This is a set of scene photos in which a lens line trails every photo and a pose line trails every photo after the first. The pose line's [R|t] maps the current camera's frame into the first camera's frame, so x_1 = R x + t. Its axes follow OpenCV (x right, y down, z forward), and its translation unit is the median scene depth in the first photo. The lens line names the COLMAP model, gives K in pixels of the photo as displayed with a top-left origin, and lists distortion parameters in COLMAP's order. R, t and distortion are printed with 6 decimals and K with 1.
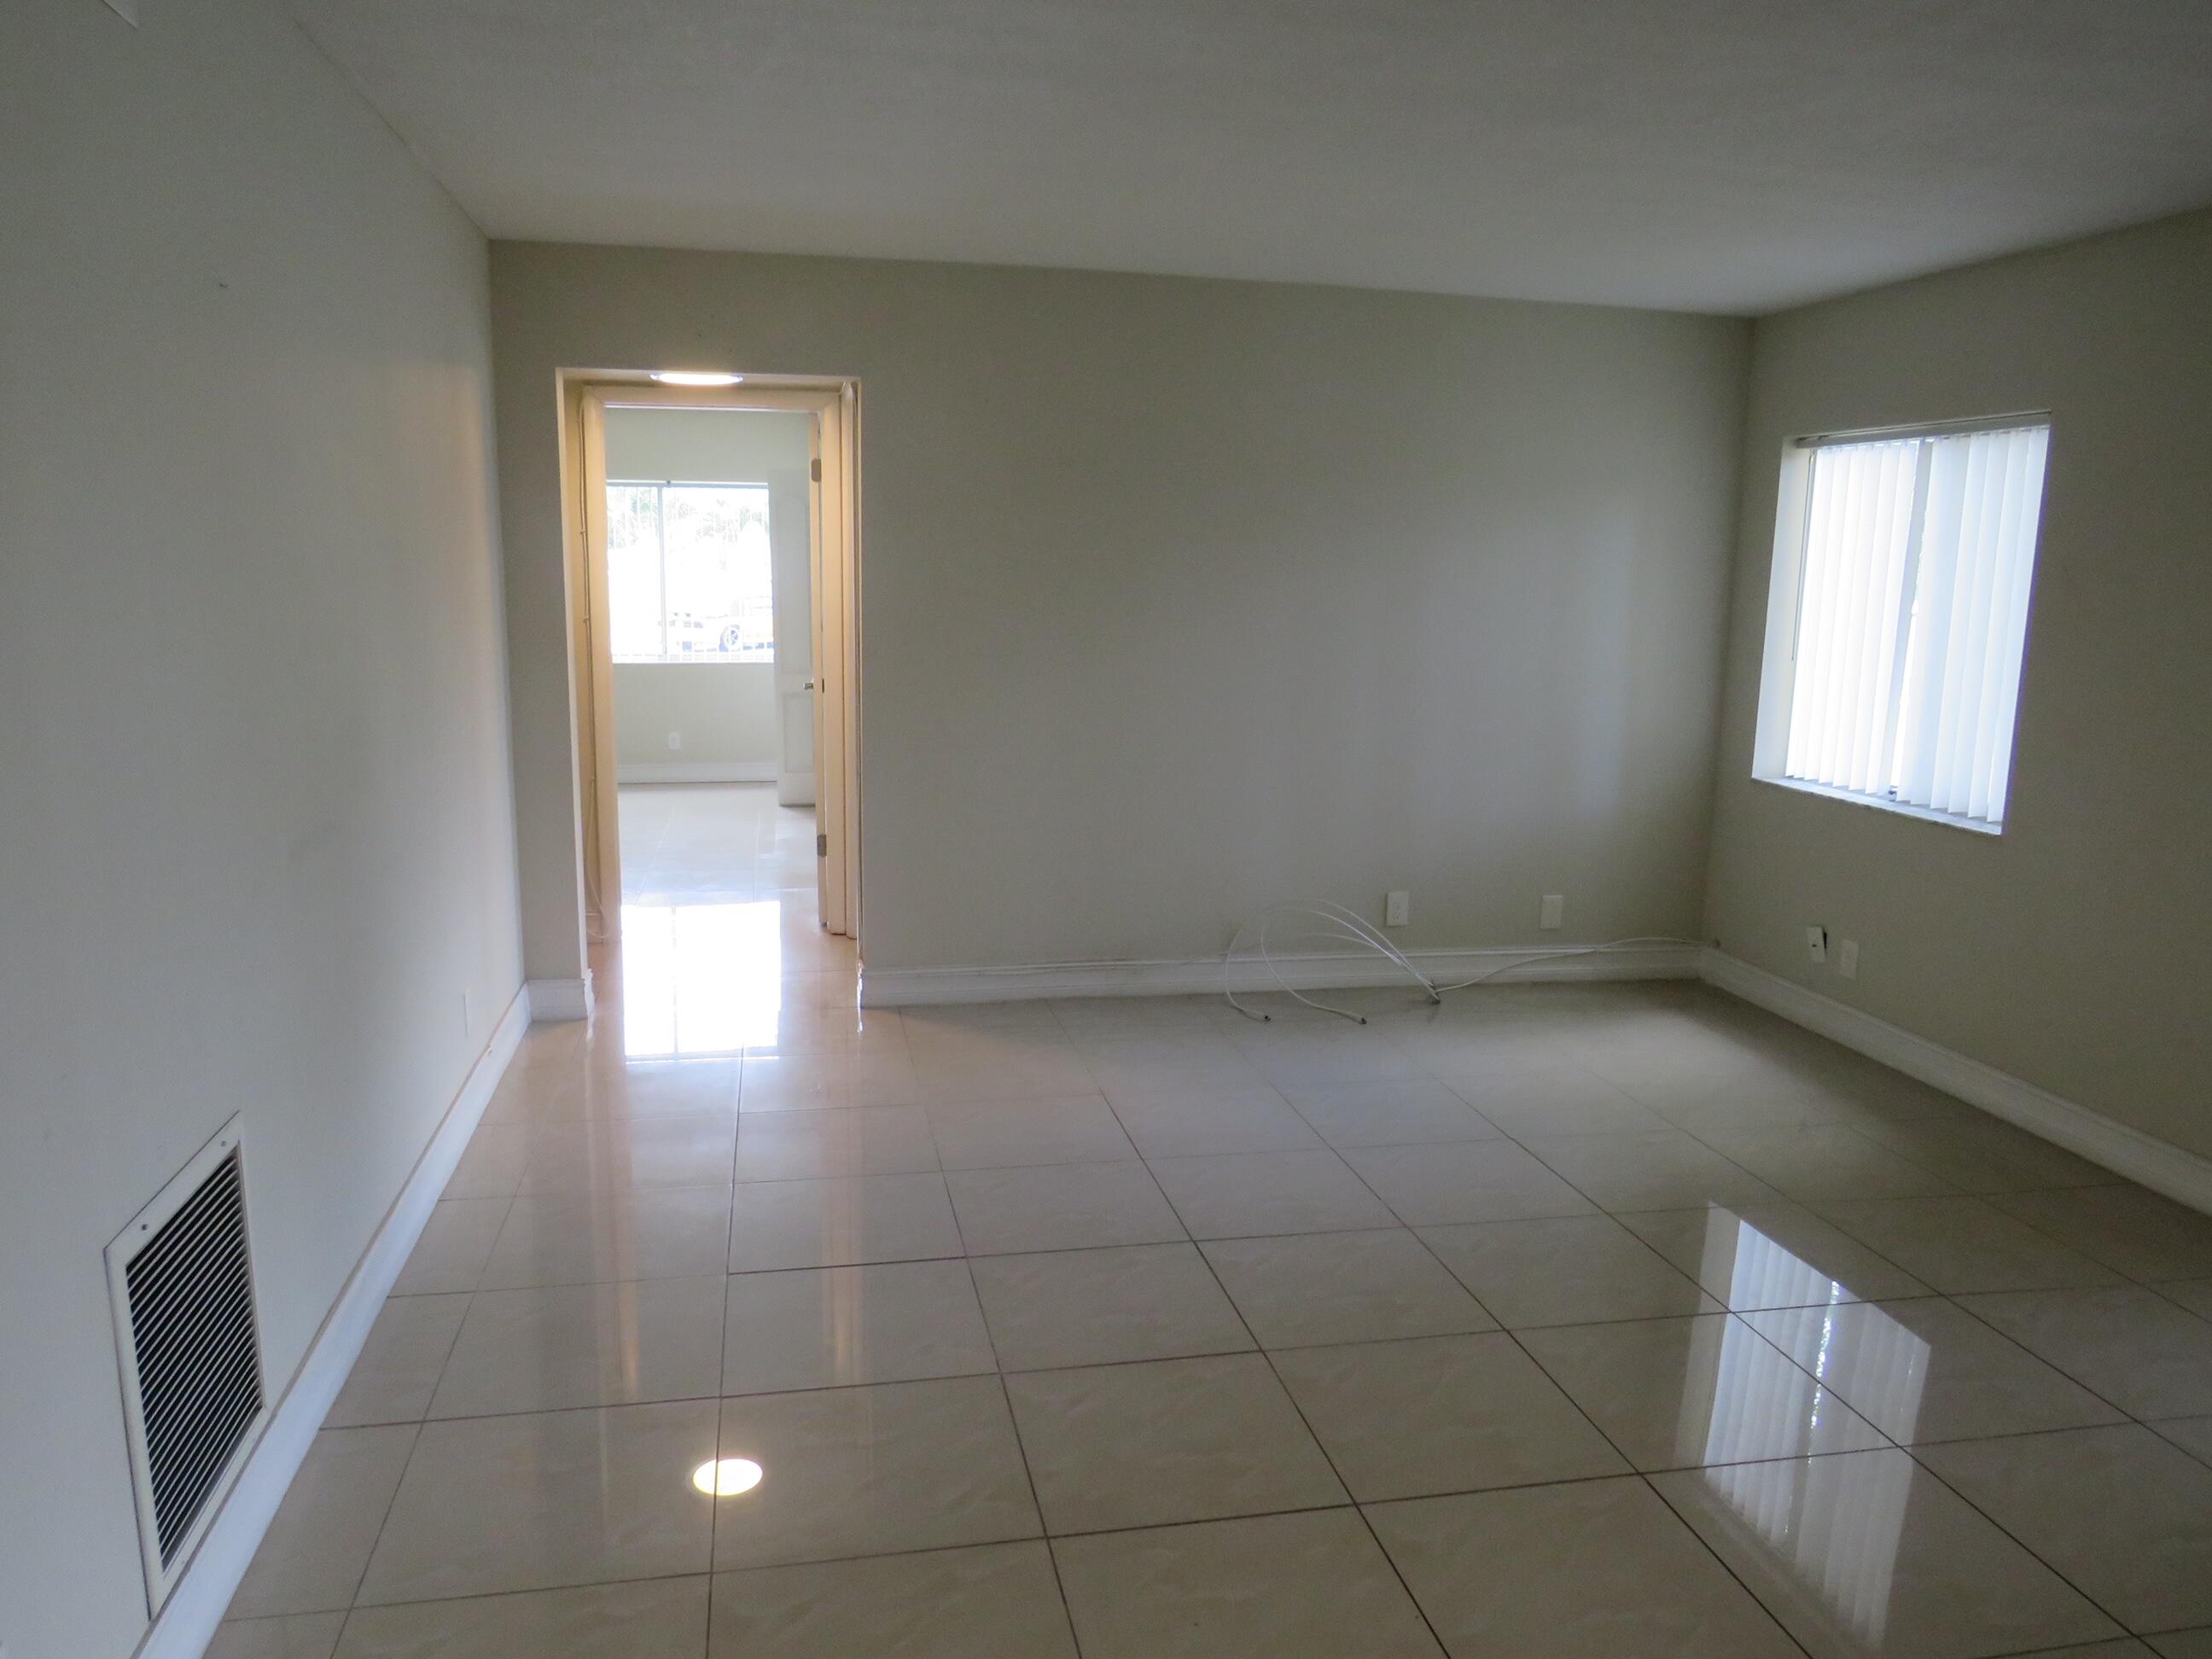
lens RADIAL K [[1533.3, 0, 1106.0], [0, 1533.3, 829.5], [0, 0, 1]] dist [-0.057729, 0.040996]
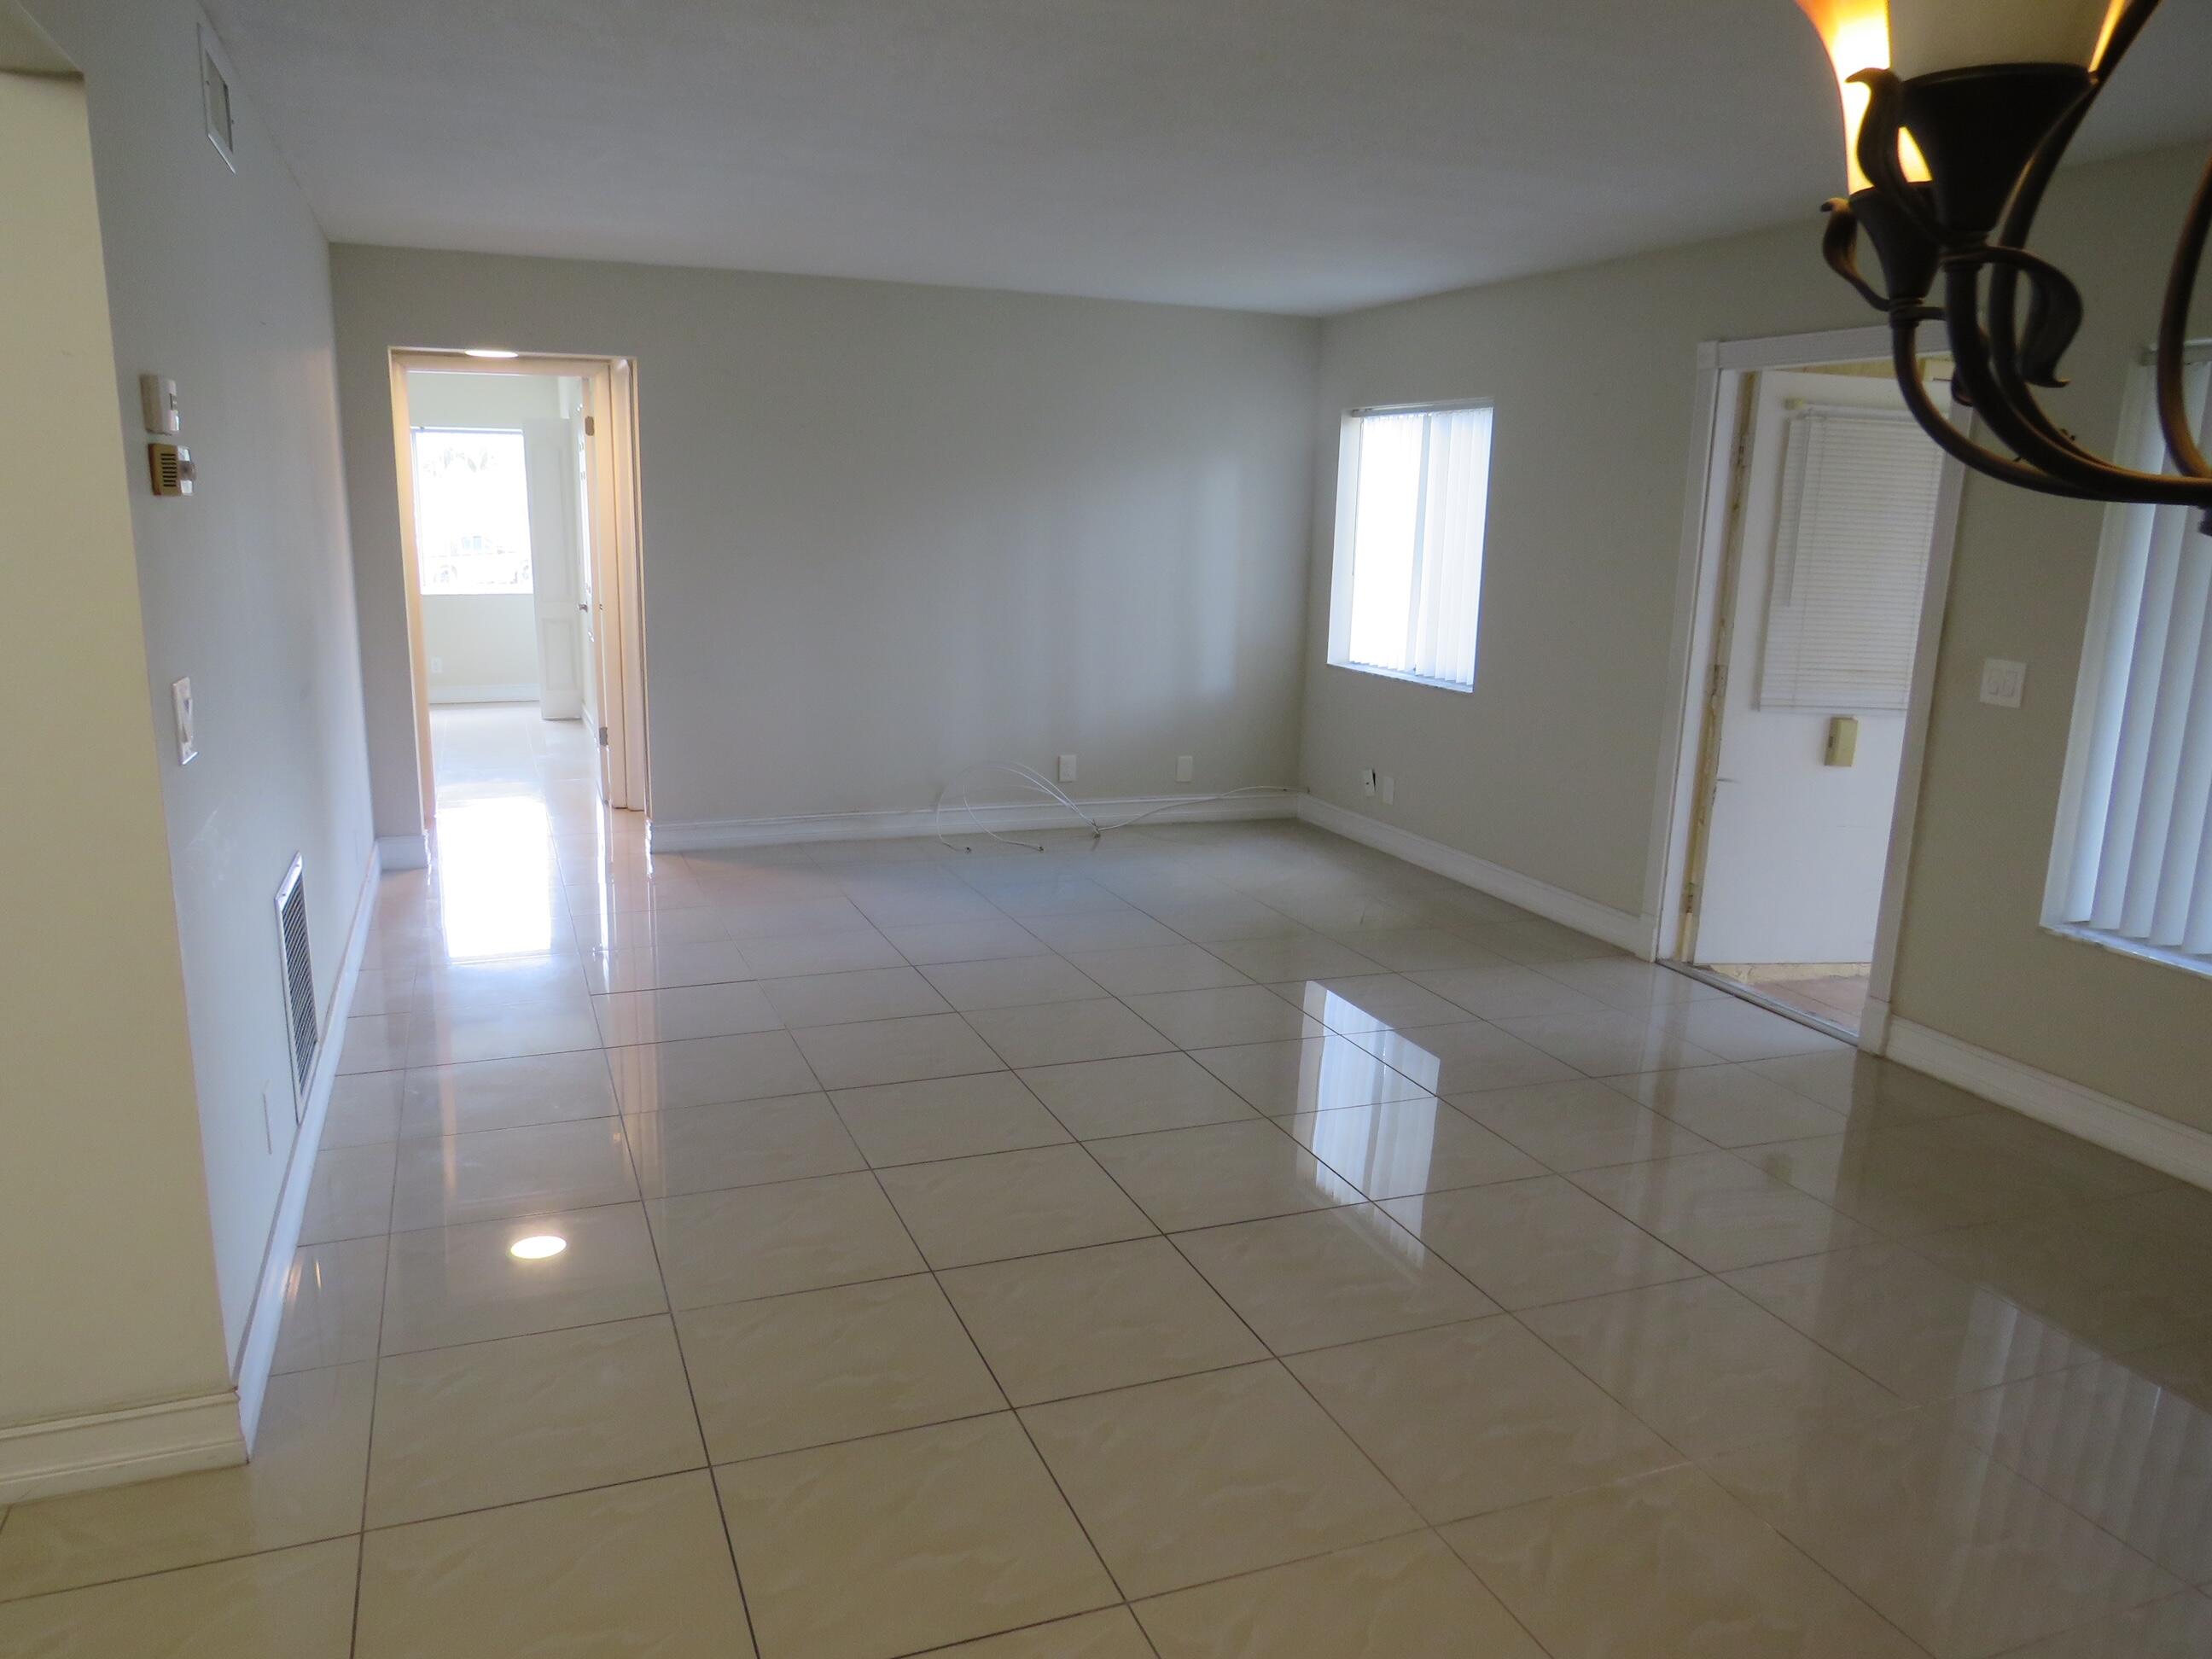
lens RADIAL K [[1534.9, 0, 1127.1], [0, 1534.9, 832.6], [0, 0, 1]] dist [-0.039831, -0.003134]
pose [[0.981753, -0.035340, 0.186850, -0.007214], [0.027999, 0.998734, 0.041784, 0.055160], [-0.188090, -0.035790, 0.981499, -0.313602]]
